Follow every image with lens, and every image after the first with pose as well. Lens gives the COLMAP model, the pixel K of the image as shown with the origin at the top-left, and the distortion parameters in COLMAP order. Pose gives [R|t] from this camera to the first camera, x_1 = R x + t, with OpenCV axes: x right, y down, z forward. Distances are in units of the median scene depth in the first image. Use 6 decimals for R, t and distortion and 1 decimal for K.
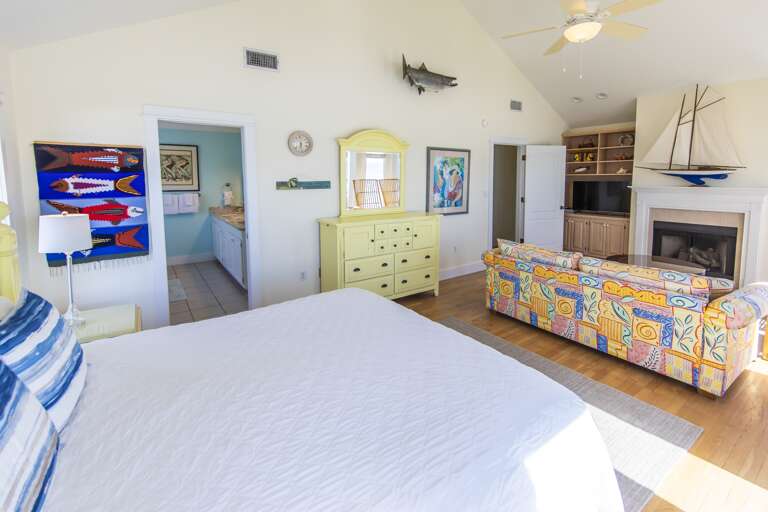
lens RADIAL K [[337.7, 0, 391.3], [0, 337.7, 208.2], [0, 0, 1]] dist [0.001518, -0.000859]
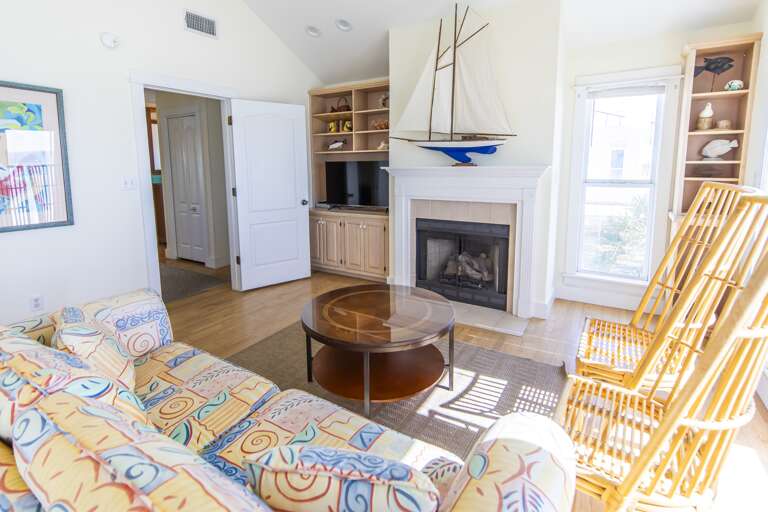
lens RADIAL K [[374.5, 0, 353.1], [0, 374.5, 213.2], [0, 0, 1]] dist [0.003692, -0.000319]
pose [[0.934690, -0.048964, 0.352074, 0.398299], [0.037124, 0.998497, 0.040306, -0.007279], [-0.353519, -0.024603, 0.935104, 0.346967]]
